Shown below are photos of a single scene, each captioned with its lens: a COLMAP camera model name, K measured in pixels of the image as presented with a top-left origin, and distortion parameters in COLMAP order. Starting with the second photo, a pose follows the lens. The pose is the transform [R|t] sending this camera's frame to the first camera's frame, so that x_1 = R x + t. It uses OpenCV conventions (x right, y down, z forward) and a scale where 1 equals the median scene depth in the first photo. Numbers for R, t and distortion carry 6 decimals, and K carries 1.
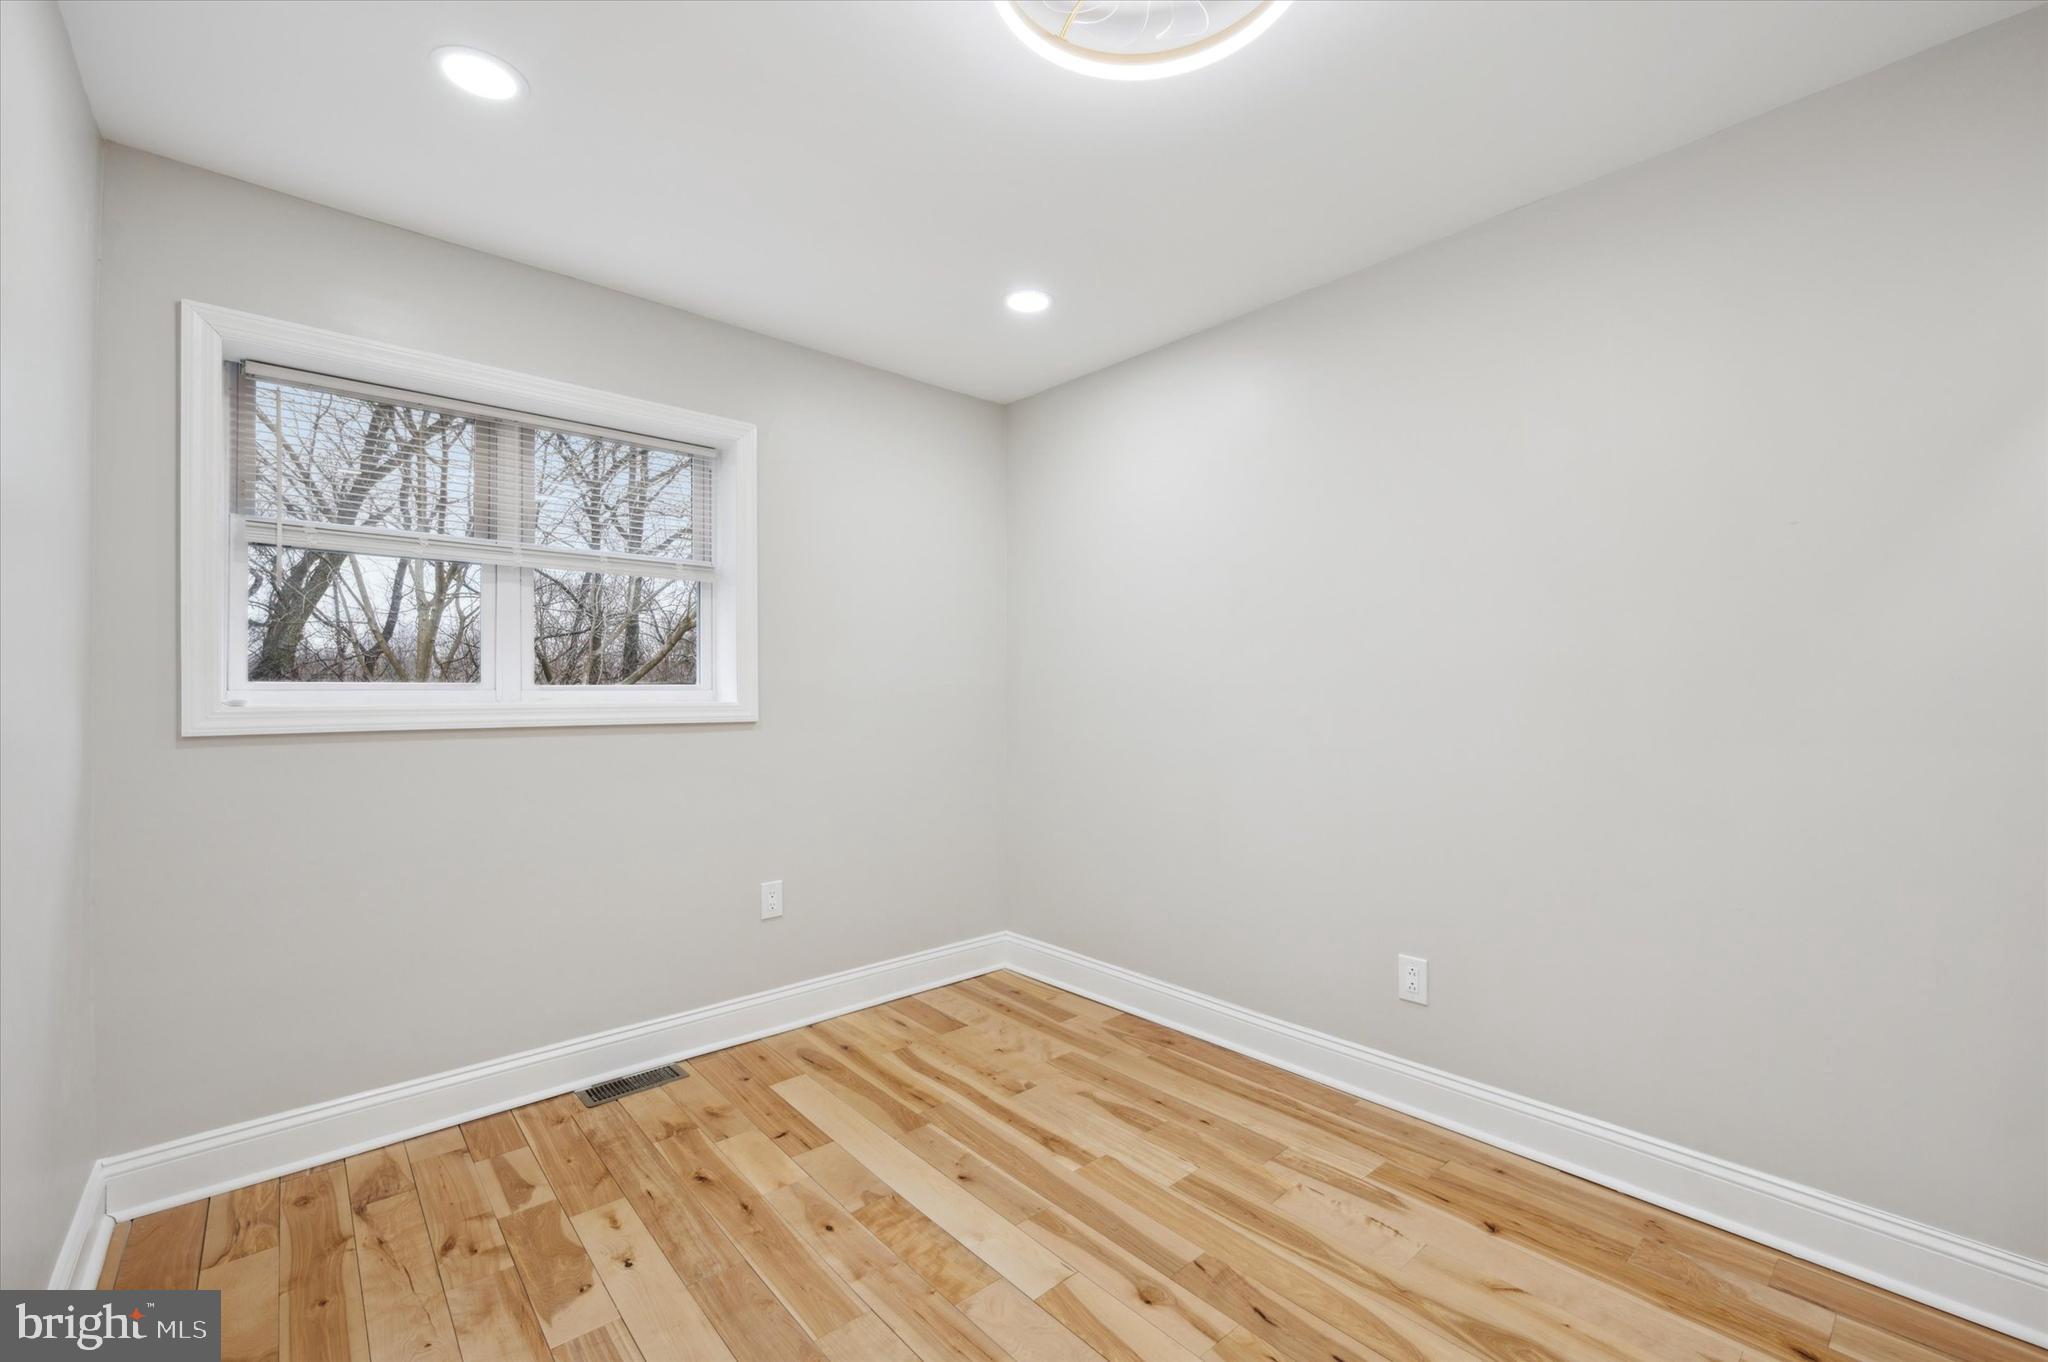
lens RADIAL K [[871.4, 0, 1004.0], [0, 871.4, 689.8], [0, 0, 1]] dist [0.001929, 0.001974]
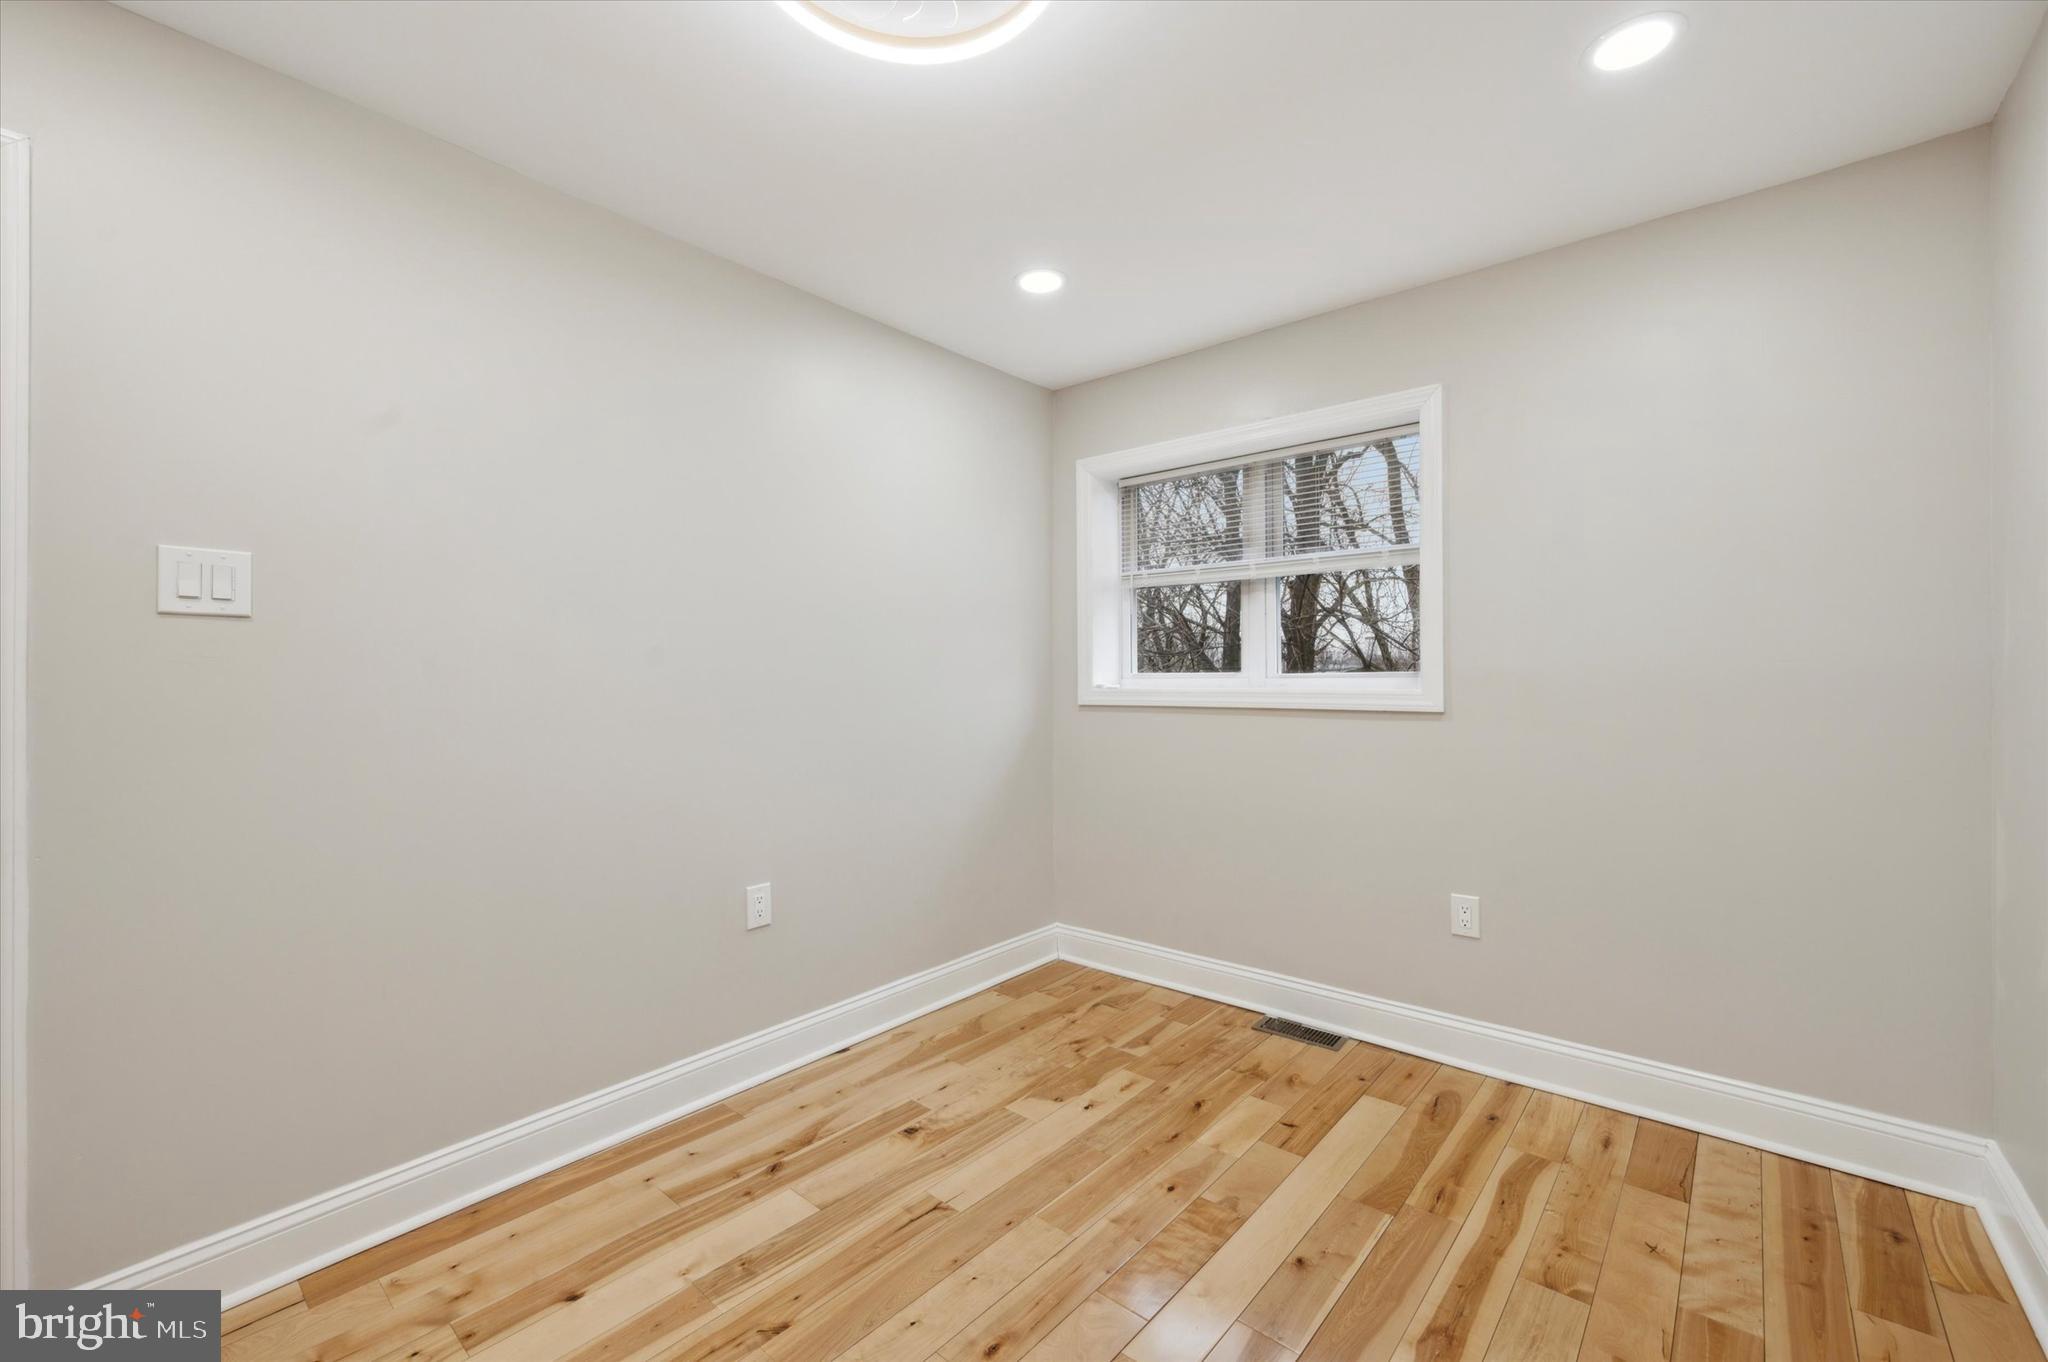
lens RADIAL K [[824.9, 0, 1040.1], [0, 824.9, 684.0], [0, 0, 1]] dist [-0.001945, 0.001437]
pose [[0.147227, 0.001923, -0.989101, 0.628690], [0.003085, 0.999992, 0.002404, 0.005852], [0.989098, -0.003406, 0.147220, 0.582188]]
